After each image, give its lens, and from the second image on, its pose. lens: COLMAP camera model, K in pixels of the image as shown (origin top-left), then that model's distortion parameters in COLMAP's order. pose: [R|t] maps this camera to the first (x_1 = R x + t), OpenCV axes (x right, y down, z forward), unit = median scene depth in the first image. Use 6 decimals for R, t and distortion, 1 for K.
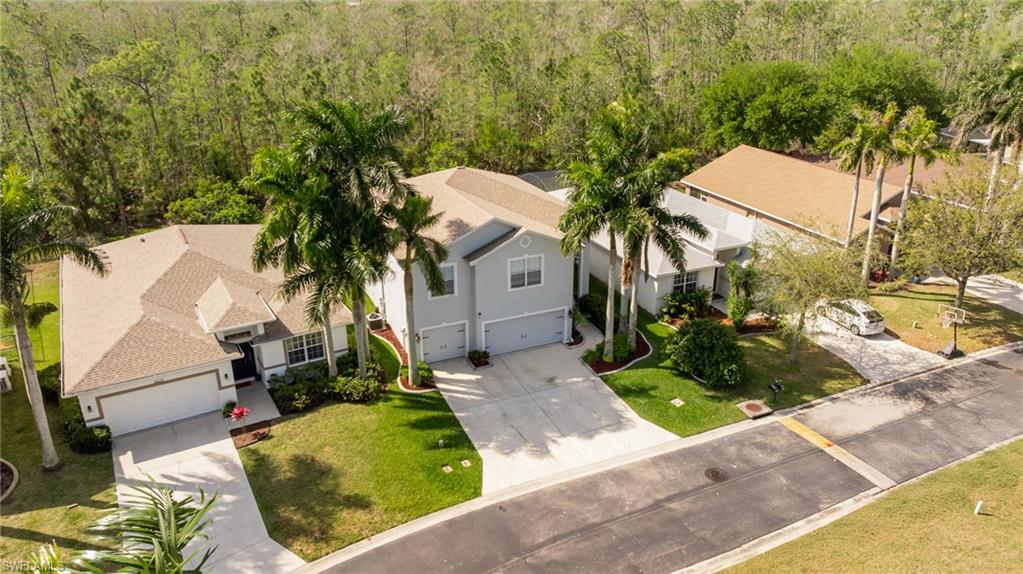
lens RADIAL K [[720.5, 0, 503.6], [0, 720.5, 289.1], [0, 0, 1]] dist [-0.023566, 0.010691]
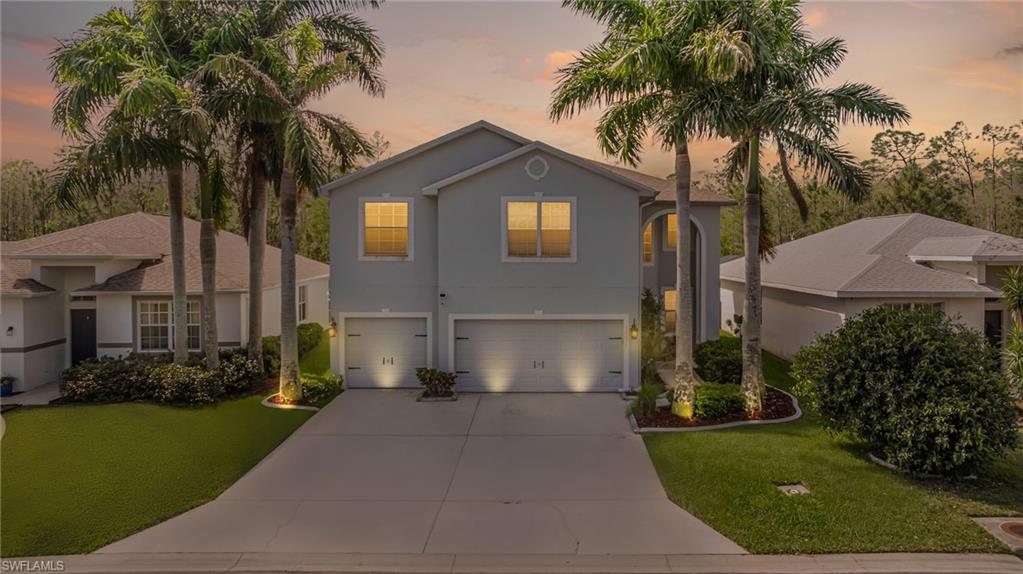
lens RADIAL K [[720.5, 0, 560.5], [0, 720.5, 267.6], [0, 0, 1]] dist [-0.023566, 0.010691]
pose [[0.920554, 0.009324, -0.390505, 0.267398], [-0.152277, 0.929187, -0.336784, 0.189492], [0.359712, 0.369493, 0.856786, 0.580807]]
